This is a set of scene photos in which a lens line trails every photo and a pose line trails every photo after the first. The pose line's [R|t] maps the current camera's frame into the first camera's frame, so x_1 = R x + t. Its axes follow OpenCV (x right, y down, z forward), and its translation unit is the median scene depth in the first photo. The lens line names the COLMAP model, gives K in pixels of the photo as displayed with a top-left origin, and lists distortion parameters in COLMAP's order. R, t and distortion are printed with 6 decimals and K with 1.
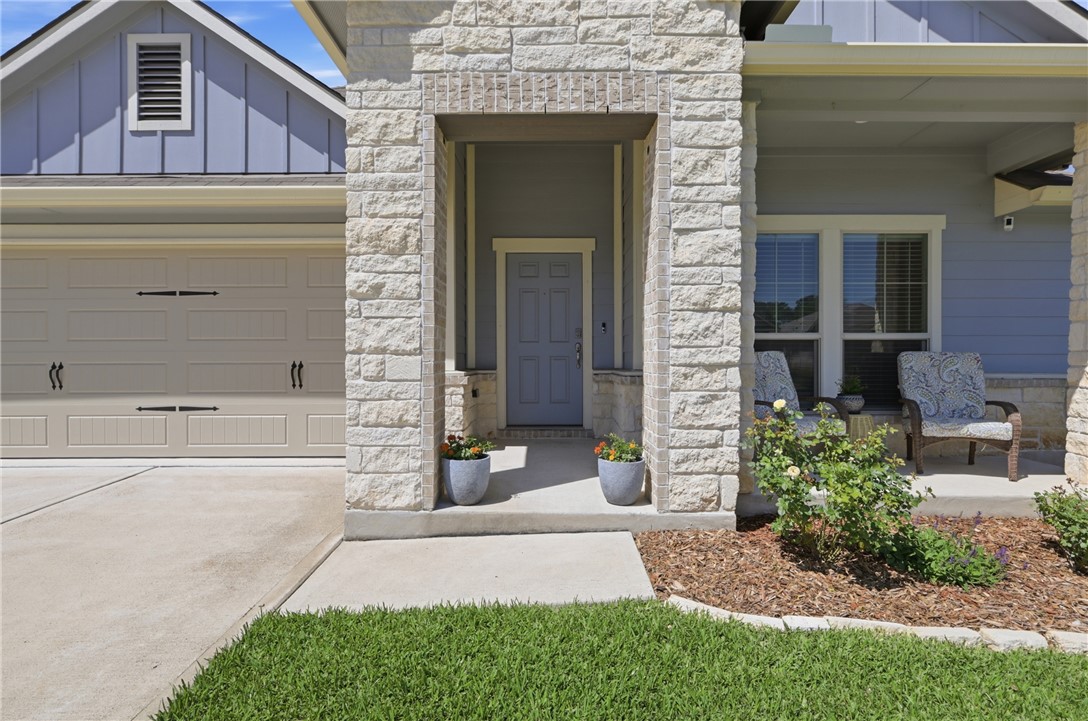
lens RADIAL K [[479.4, 0, 550.4], [0, 479.4, 360.5], [0, 0, 1]] dist [0.002525, -0.000351]
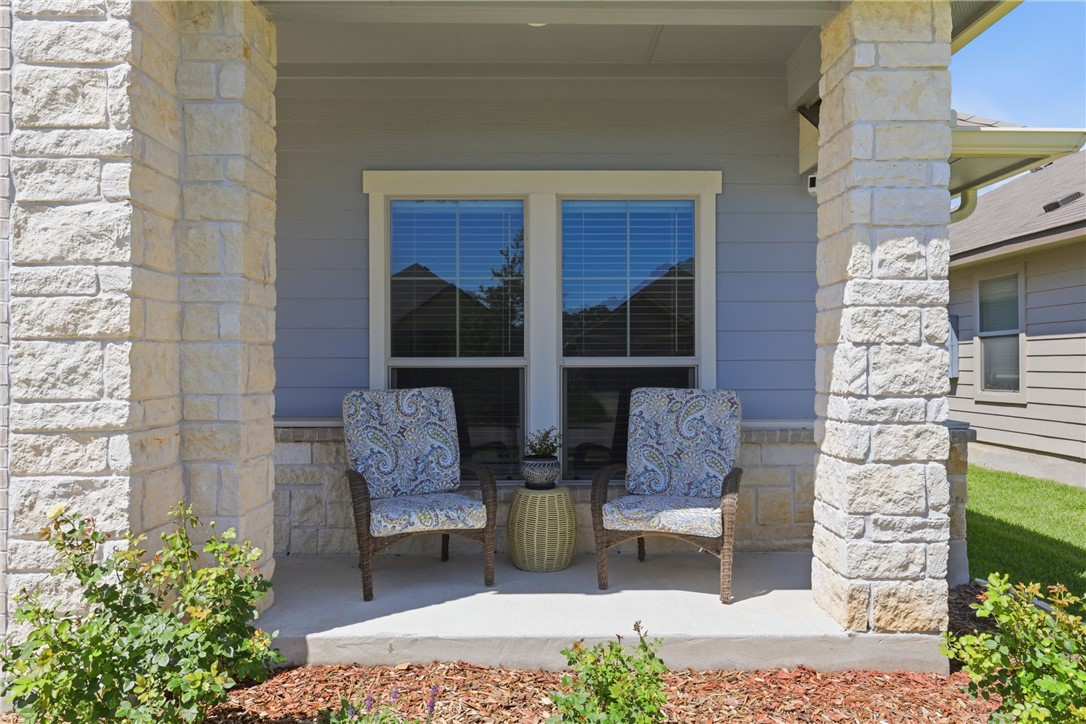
lens RADIAL K [[698.9, 0, 543.9], [0, 698.9, 365.7], [0, 0, 1]] dist [0.004716, -0.004488]
pose [[0.999839, -0.001842, 0.017844, 0.892100], [0.001886, 0.999995, -0.002462, -0.068237], [-0.017840, 0.002495, 0.999838, 0.123778]]
